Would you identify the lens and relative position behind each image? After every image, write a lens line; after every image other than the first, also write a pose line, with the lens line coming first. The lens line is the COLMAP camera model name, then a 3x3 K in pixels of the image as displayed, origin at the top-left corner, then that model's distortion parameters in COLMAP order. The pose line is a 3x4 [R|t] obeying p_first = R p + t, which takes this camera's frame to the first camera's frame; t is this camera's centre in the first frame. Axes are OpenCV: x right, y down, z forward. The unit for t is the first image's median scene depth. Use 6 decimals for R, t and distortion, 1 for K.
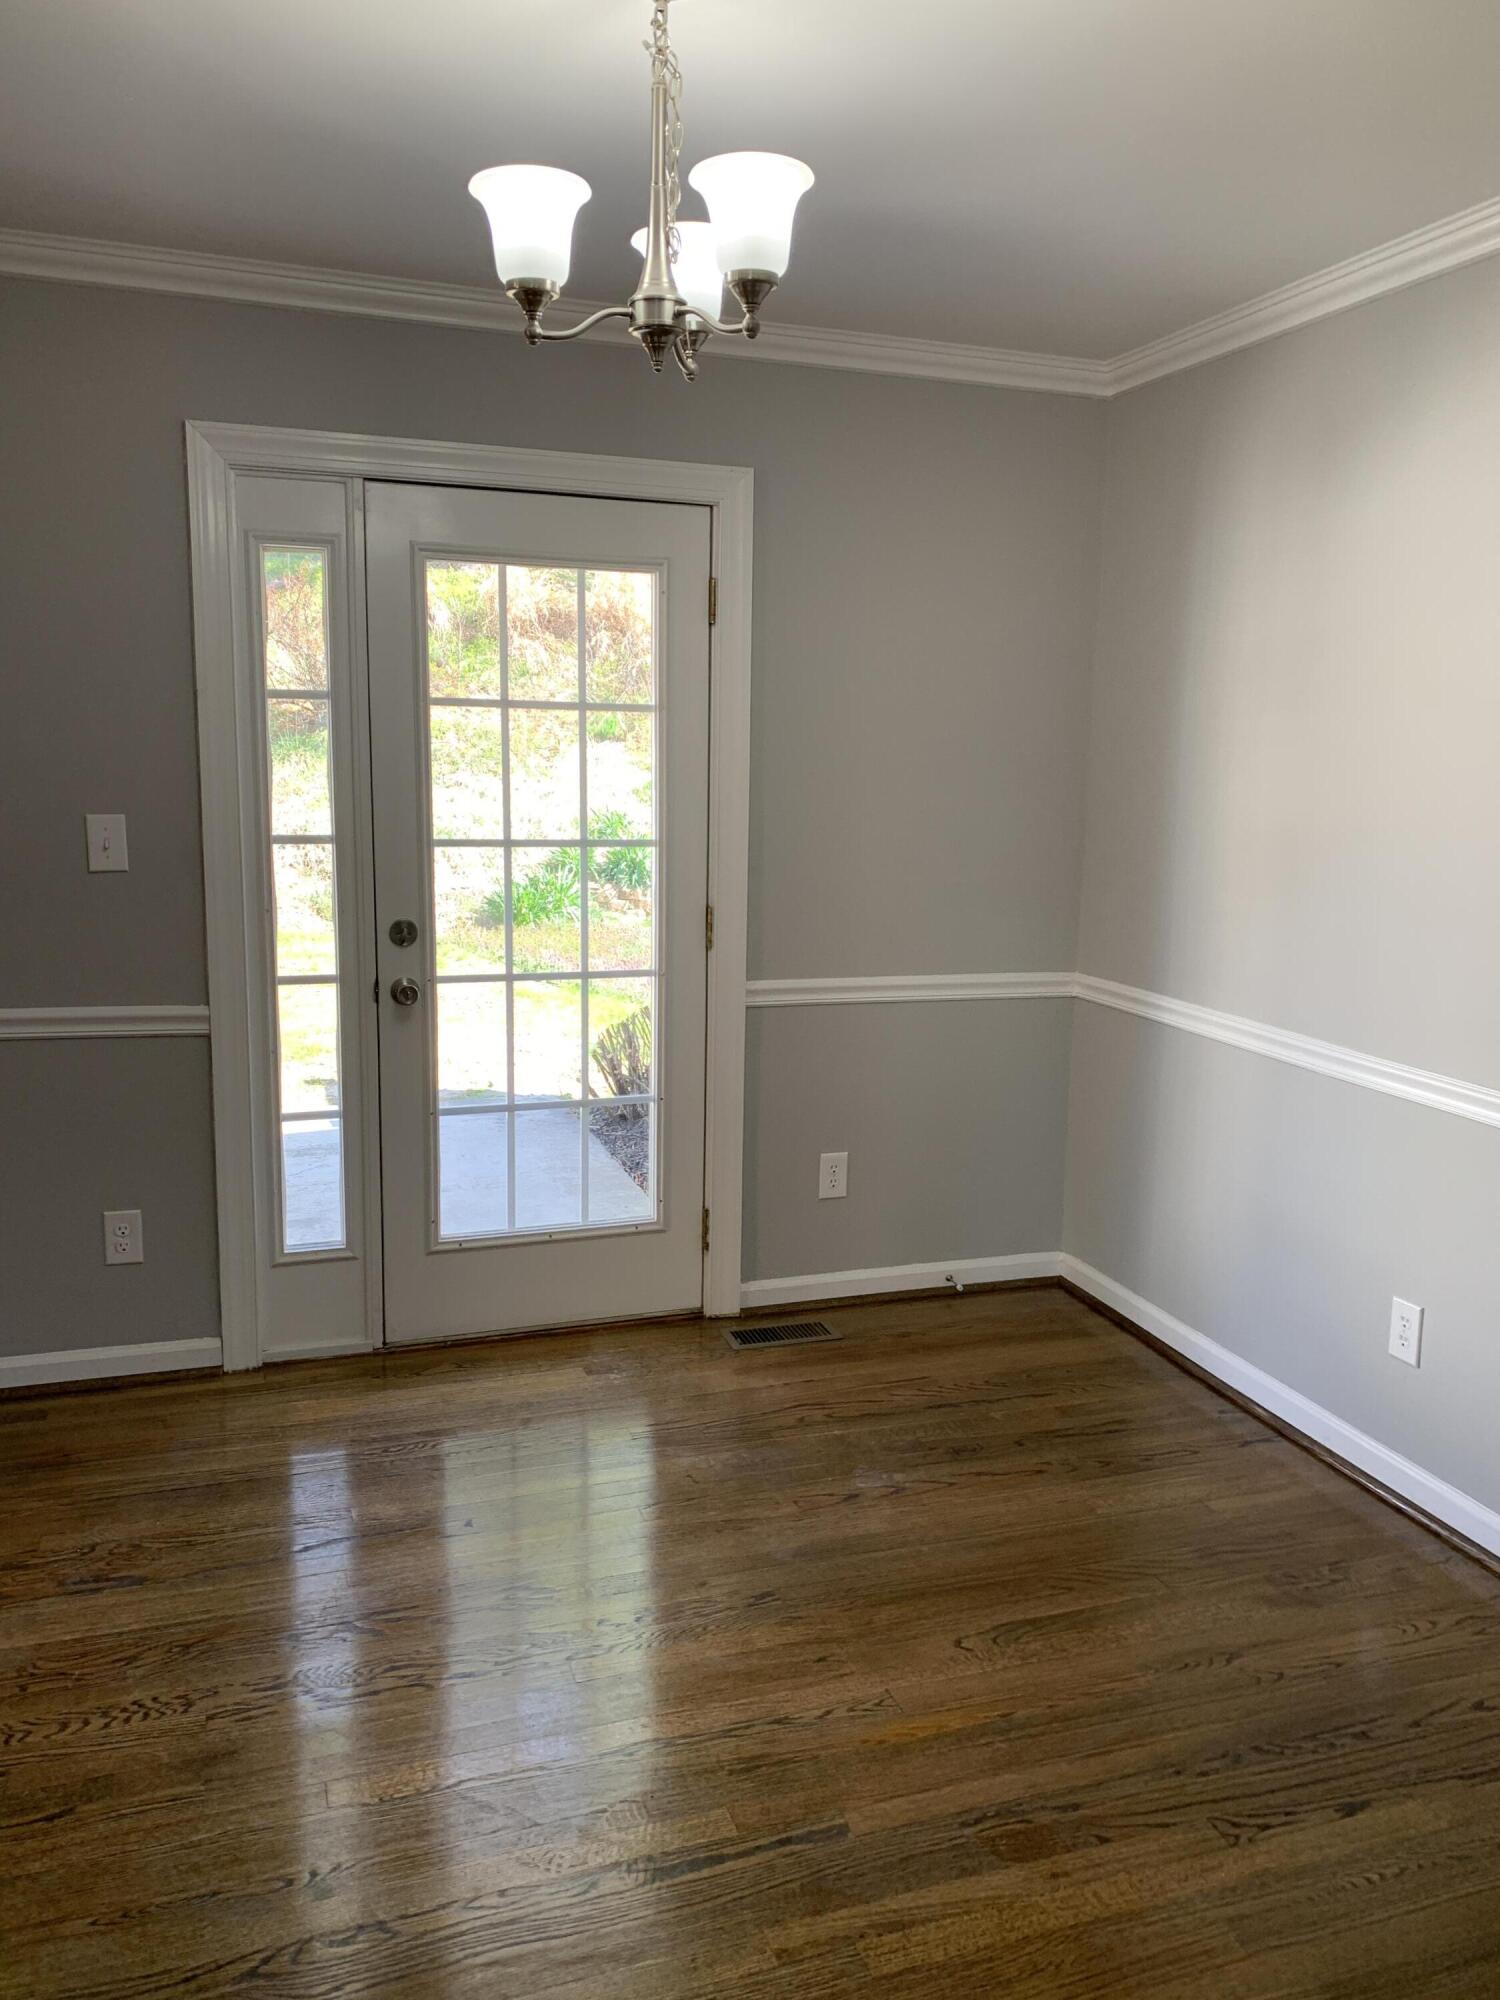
lens RADIAL K [[1532.8, 0, 760.2], [0, 1532.8, 1004.6], [0, 0, 1]] dist [0.048567, -0.044496]
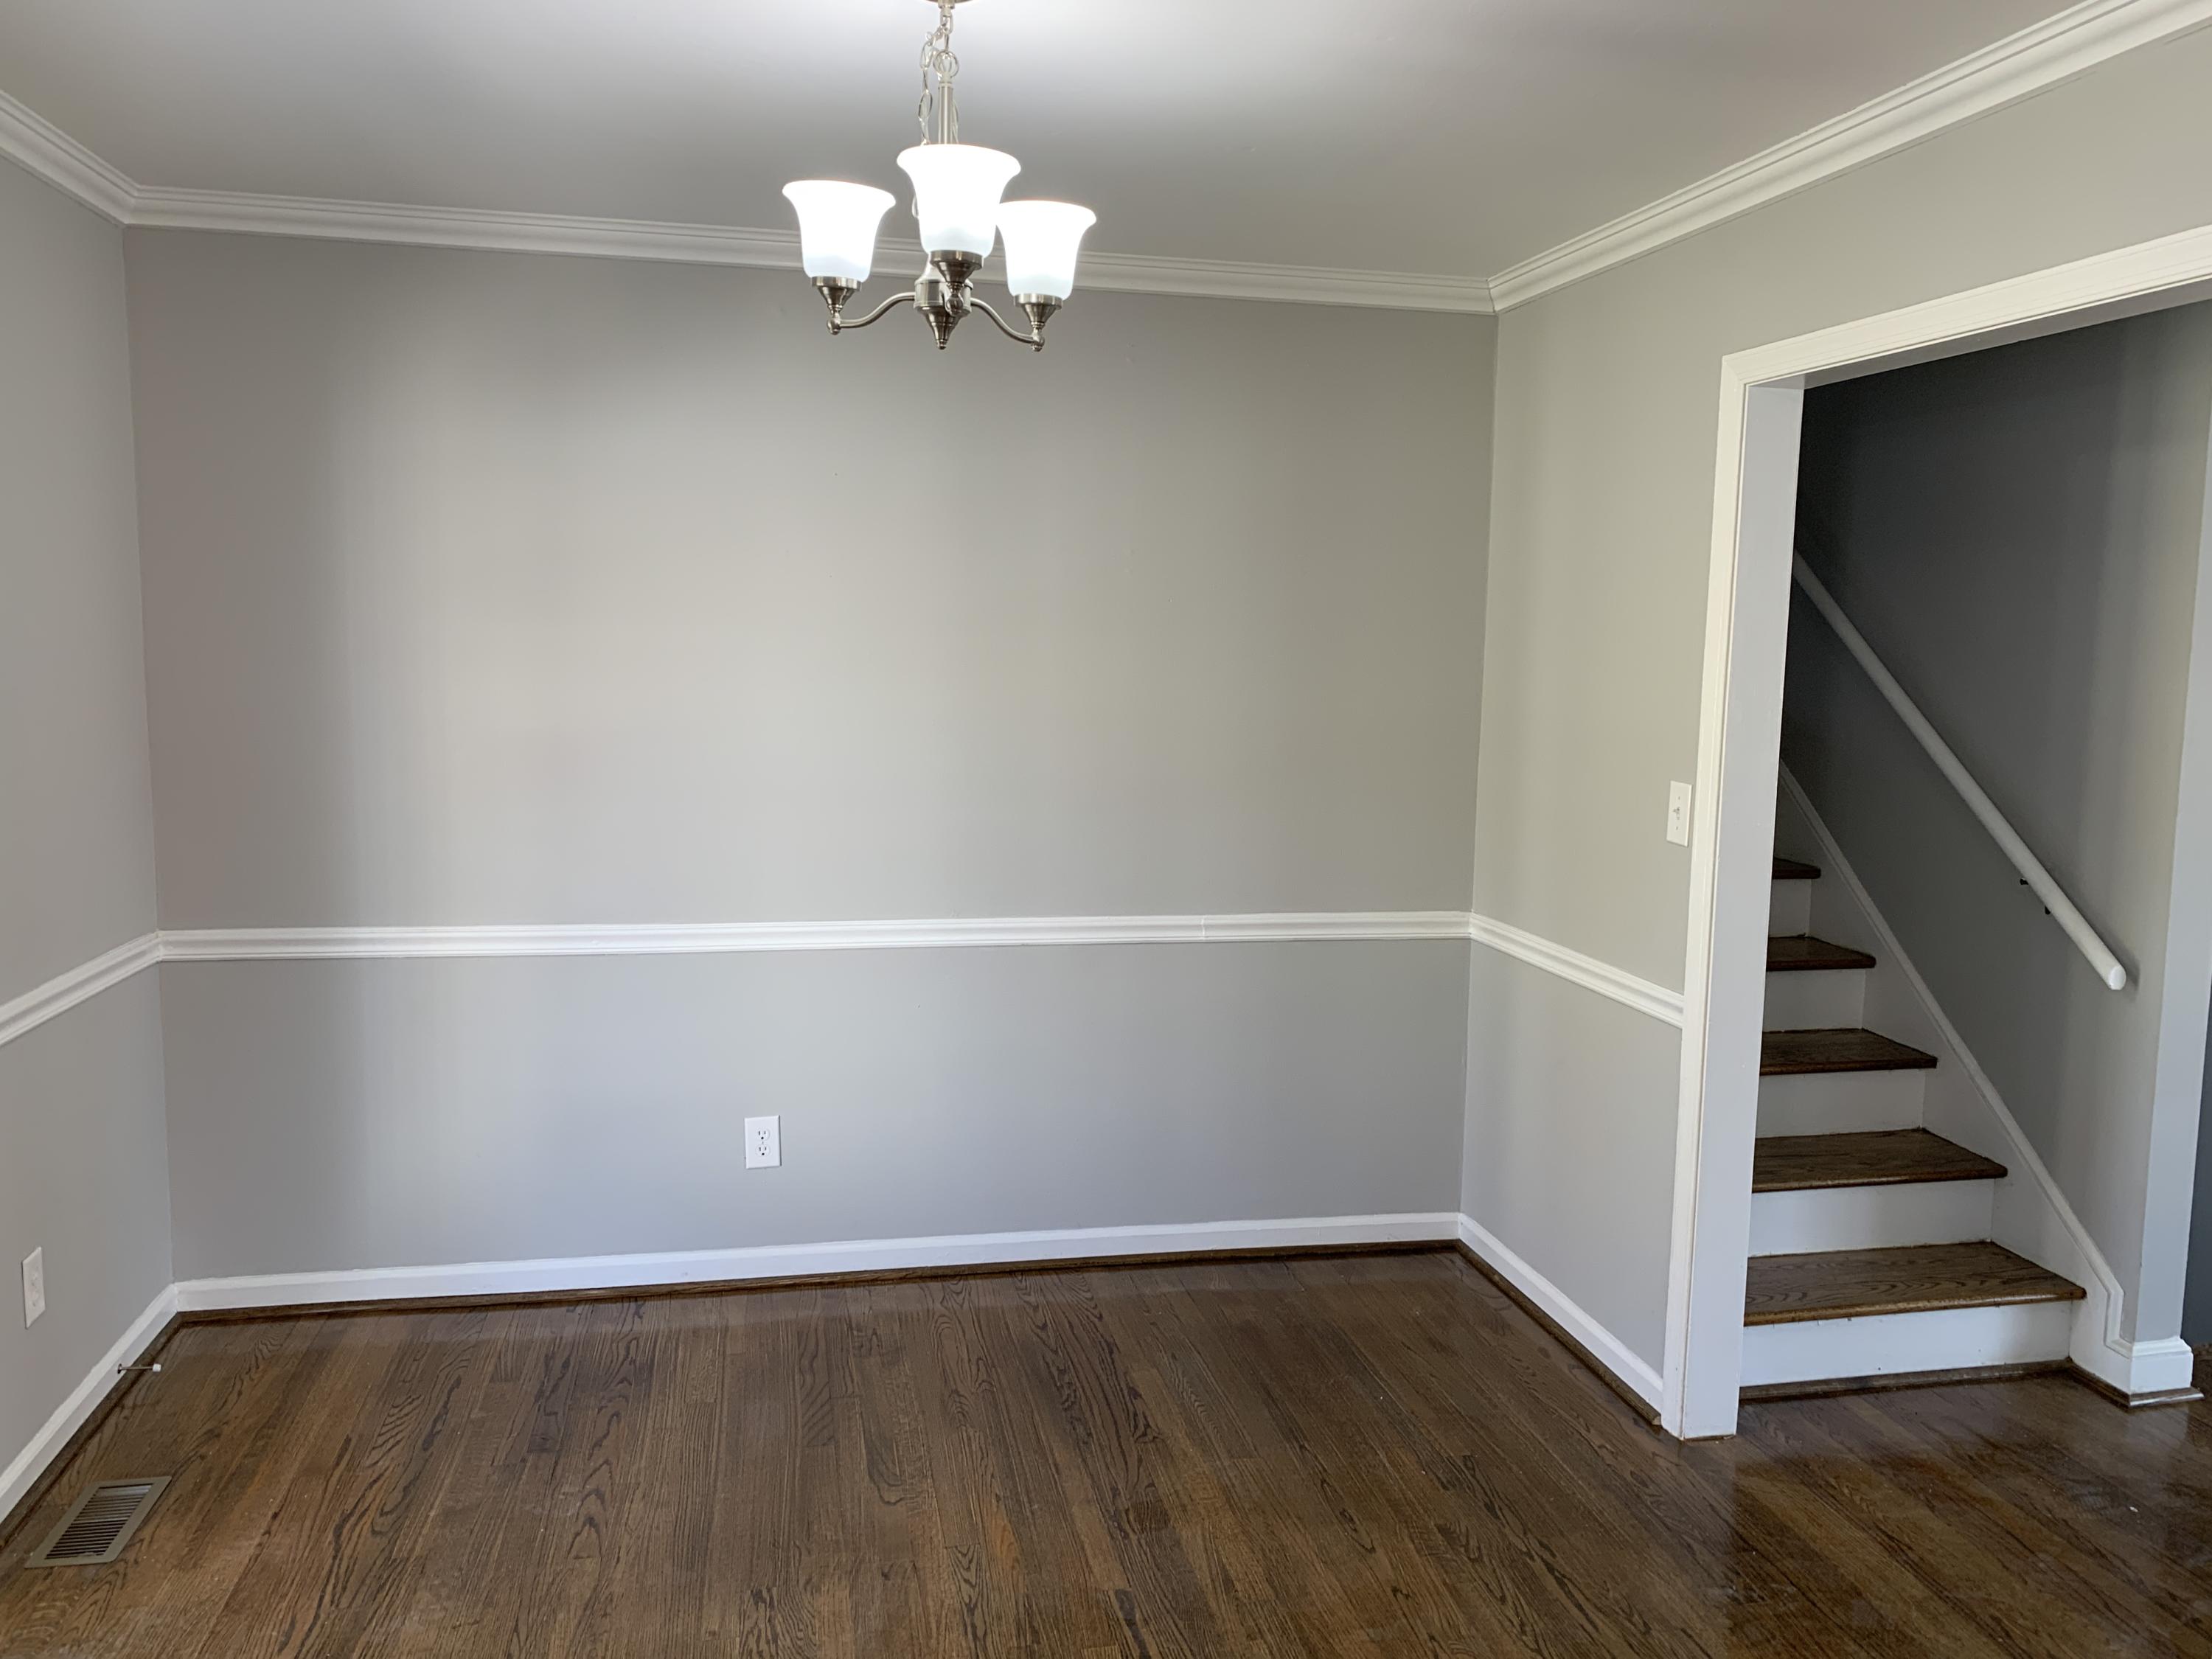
lens RADIAL K [[1695.3, 0, 1116.5], [0, 1695.3, 825.8], [0, 0, 1]] dist [0.048567, -0.044496]
pose [[0.132477, -0.135514, 0.981879, -0.869974], [0.147729, 0.982245, 0.115633, -0.152119], [-0.980115, 0.129733, 0.150144, 0.543380]]
